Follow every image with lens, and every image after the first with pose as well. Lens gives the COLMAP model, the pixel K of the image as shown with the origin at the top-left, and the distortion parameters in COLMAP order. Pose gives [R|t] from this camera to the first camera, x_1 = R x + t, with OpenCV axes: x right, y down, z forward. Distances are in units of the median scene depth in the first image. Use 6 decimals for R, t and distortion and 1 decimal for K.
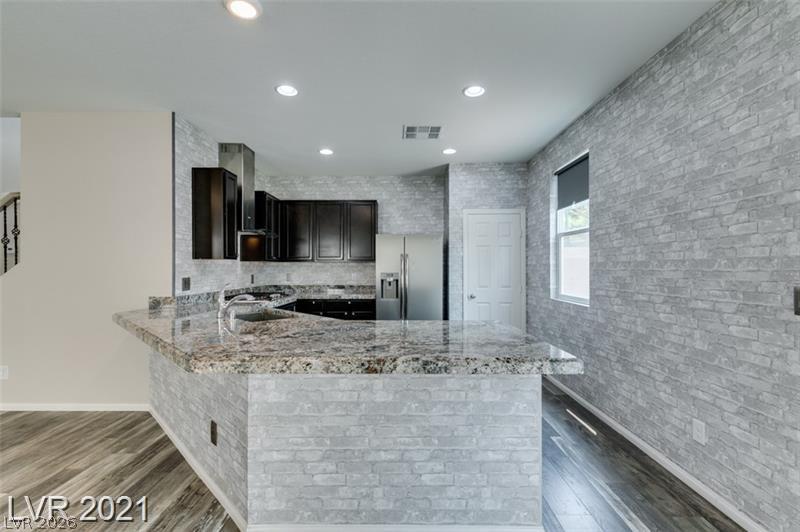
lens RADIAL K [[362.8, 0, 401.9], [0, 362.8, 268.9], [0, 0, 1]] dist [0.003657, -0.000347]
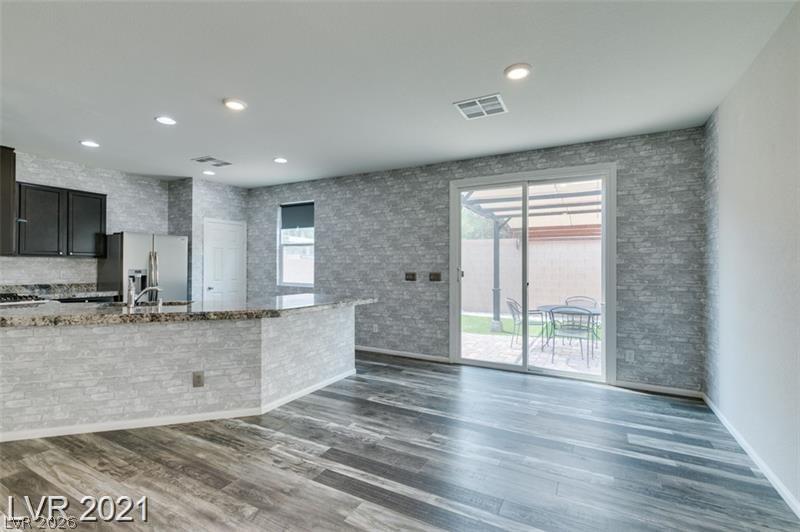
lens RADIAL K [[362.8, 0, 398.8], [0, 362.8, 265.9], [0, 0, 1]] dist [0.003657, -0.000347]
pose [[0.474170, 0.003949, 0.880424, -0.763012], [-0.005627, 0.999983, -0.001454, -0.002067], [-0.880415, -0.004265, 0.474184, -0.210695]]
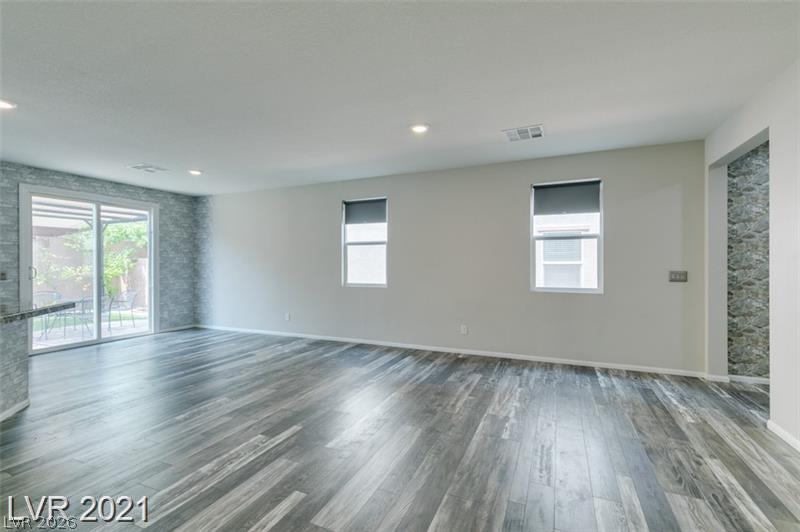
lens RADIAL K [[362.8, 0, 402.0], [0, 362.8, 263.1], [0, 0, 1]] dist [0.003657, -0.000347]
pose [[-0.917747, 0.004147, 0.397143, -1.361738], [0.003058, 0.999990, -0.003375, -0.002706], [-0.397153, -0.001883, -0.917750, 0.894326]]
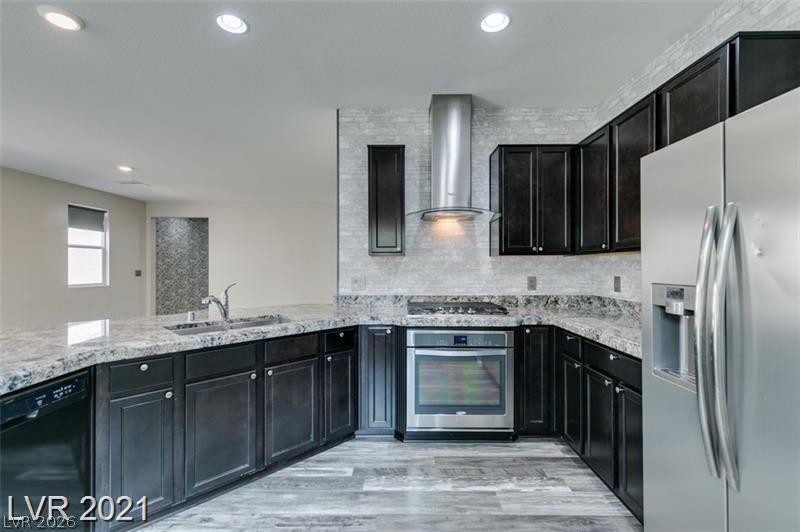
lens RADIAL K [[362.8, 0, 394.8], [0, 362.8, 273.3], [0, 0, 1]] dist [0.003657, -0.000347]
pose [[-0.013462, 0.018375, -0.999741, 0.315334], [-0.000995, 0.999830, 0.018390, -0.001787], [0.999909, 0.001242, -0.013441, 1.003408]]
